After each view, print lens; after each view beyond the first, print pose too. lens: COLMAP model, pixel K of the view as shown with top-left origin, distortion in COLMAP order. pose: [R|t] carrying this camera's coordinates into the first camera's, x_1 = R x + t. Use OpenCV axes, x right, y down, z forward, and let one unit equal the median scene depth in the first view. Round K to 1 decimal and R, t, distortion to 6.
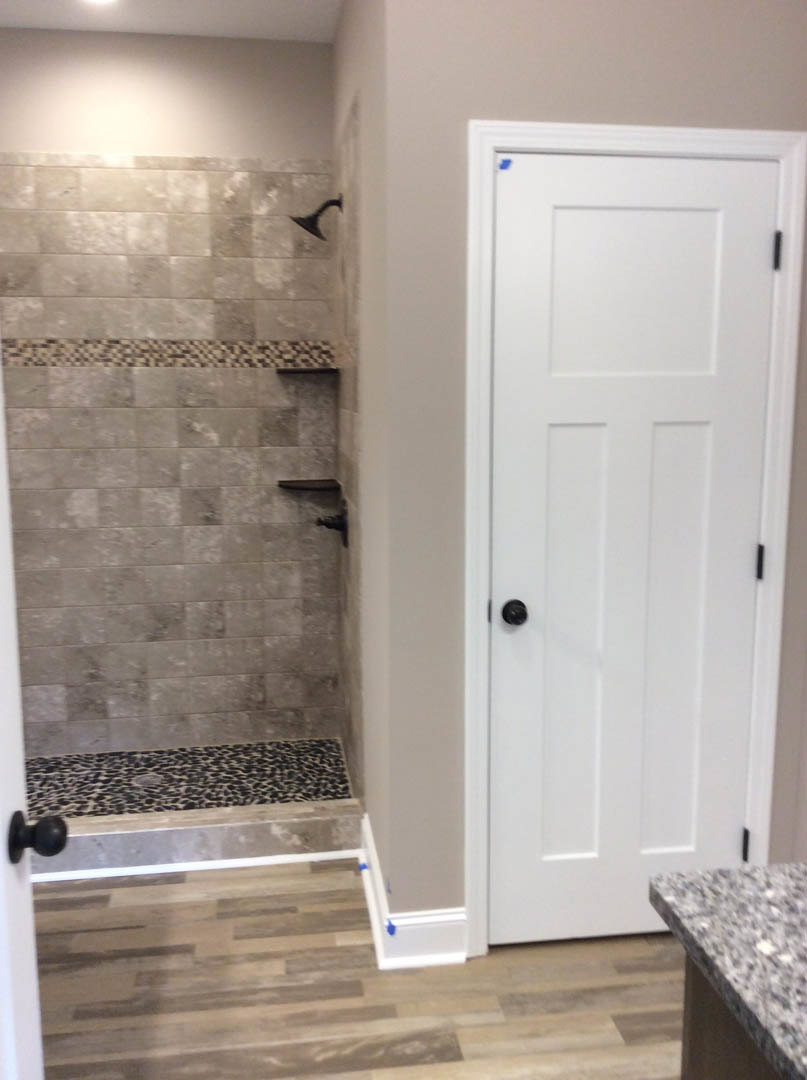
lens RADIAL K [[989.1, 0, 411.0], [0, 989.1, 542.1], [0, 0, 1]] dist [0.120202, -0.270123]
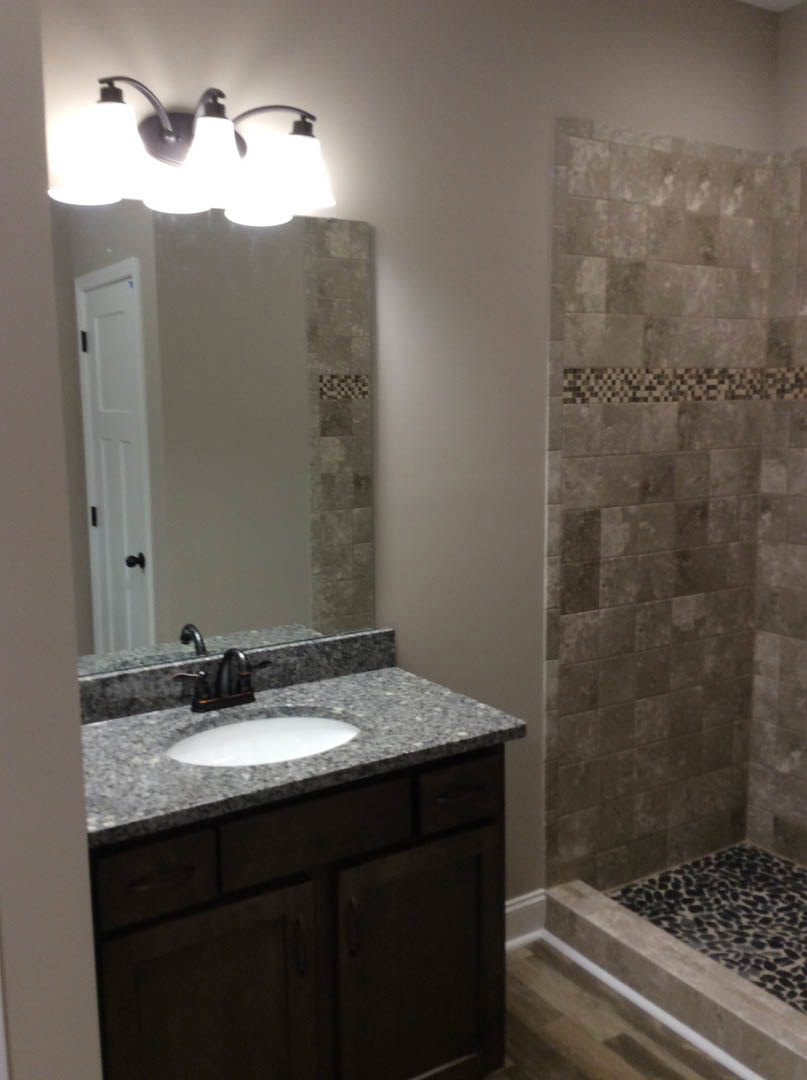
lens RADIAL K [[989.1, 0, 411.0], [0, 989.1, 542.1], [0, 0, 1]] dist [0.120202, -0.270123]
pose [[0.401921, 0.132282, -0.906069, 0.204779], [-0.132373, 0.987510, 0.085453, -0.081582], [0.906056, 0.085594, 0.414412, 0.345717]]
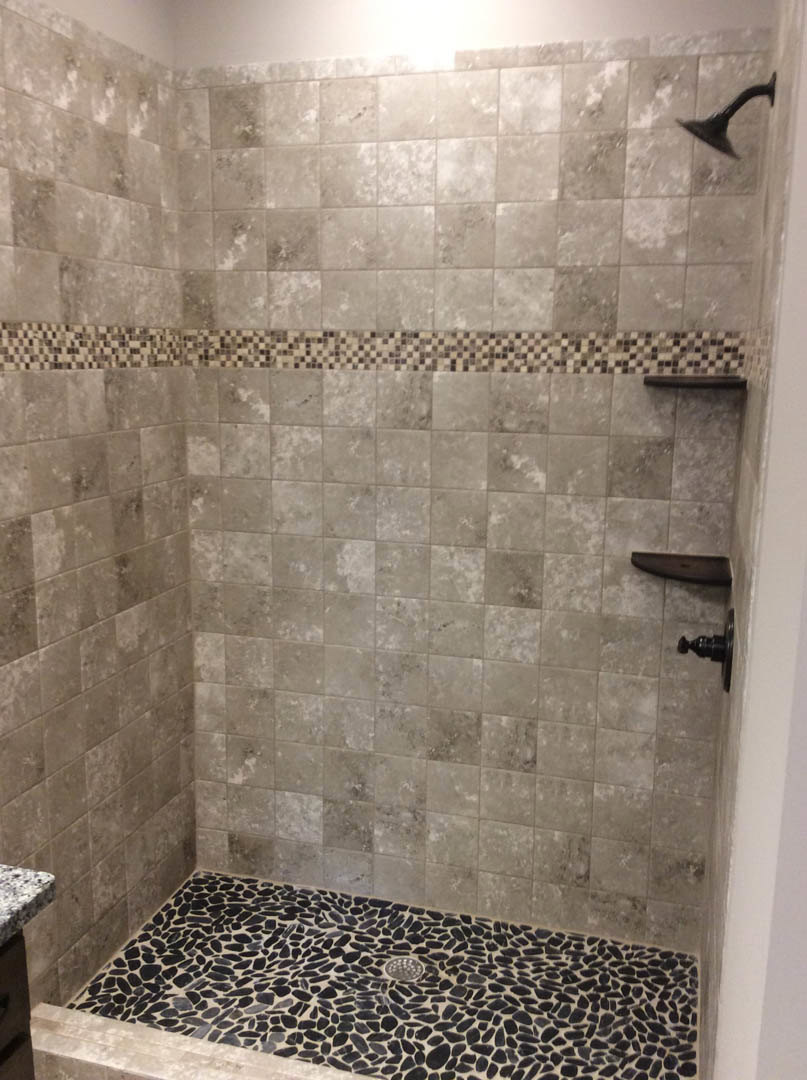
lens RADIAL K [[989.1, 0, 411.0], [0, 989.1, 542.1], [0, 0, 1]] dist [0.120202, -0.270123]
pose [[0.907260, 0.093512, -0.410042, -0.001426], [-0.078493, 0.995486, 0.053352, -0.092749], [0.413180, -0.016218, 0.910505, 0.366563]]
